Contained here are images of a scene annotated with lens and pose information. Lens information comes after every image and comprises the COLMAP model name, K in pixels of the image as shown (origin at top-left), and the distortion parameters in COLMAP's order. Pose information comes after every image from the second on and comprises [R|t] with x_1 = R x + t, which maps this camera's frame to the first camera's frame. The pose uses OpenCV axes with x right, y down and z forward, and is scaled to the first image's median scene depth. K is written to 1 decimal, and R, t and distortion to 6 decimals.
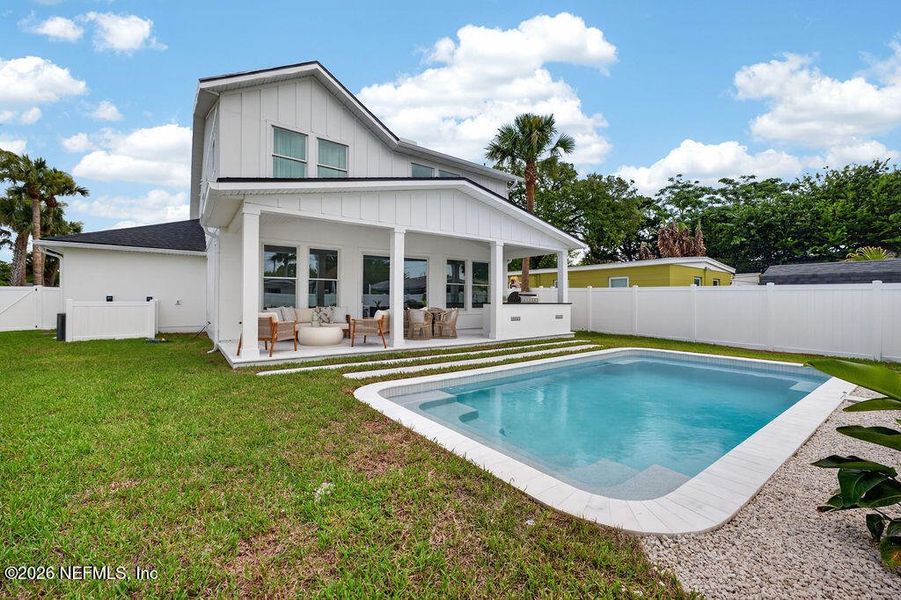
lens RADIAL K [[366.7, 0, 454.0], [0, 366.7, 301.2], [0, 0, 1]] dist [0.001045, 0.000049]
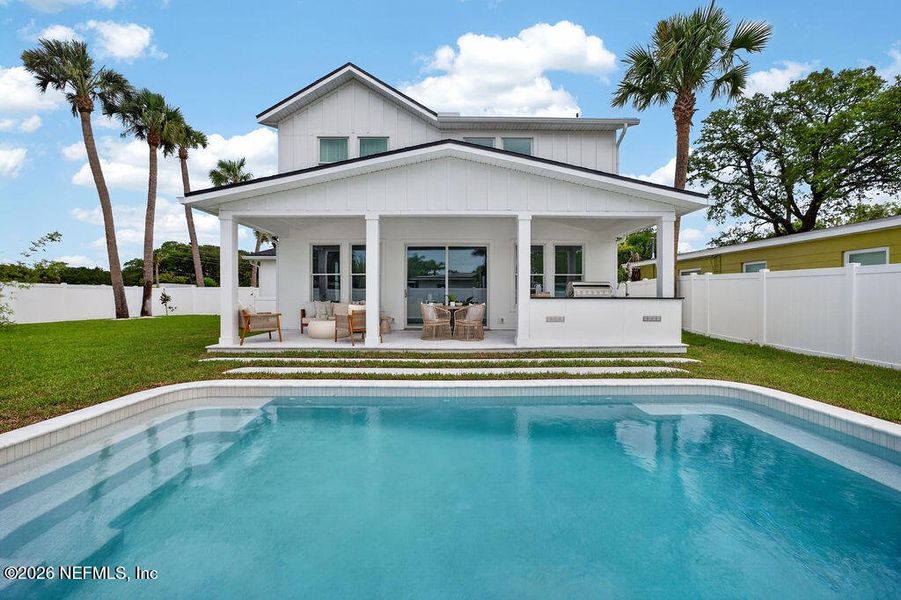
lens RADIAL K [[358.3, 0, 450.4], [0, 358.3, 304.2], [0, 0, 1]] dist [0.002925, 0.000949]
pose [[0.798946, 0.011079, -0.601300, 0.456071], [0.003153, 0.999739, 0.022610, 0.001943], [0.601394, -0.019960, 0.798703, 0.343173]]
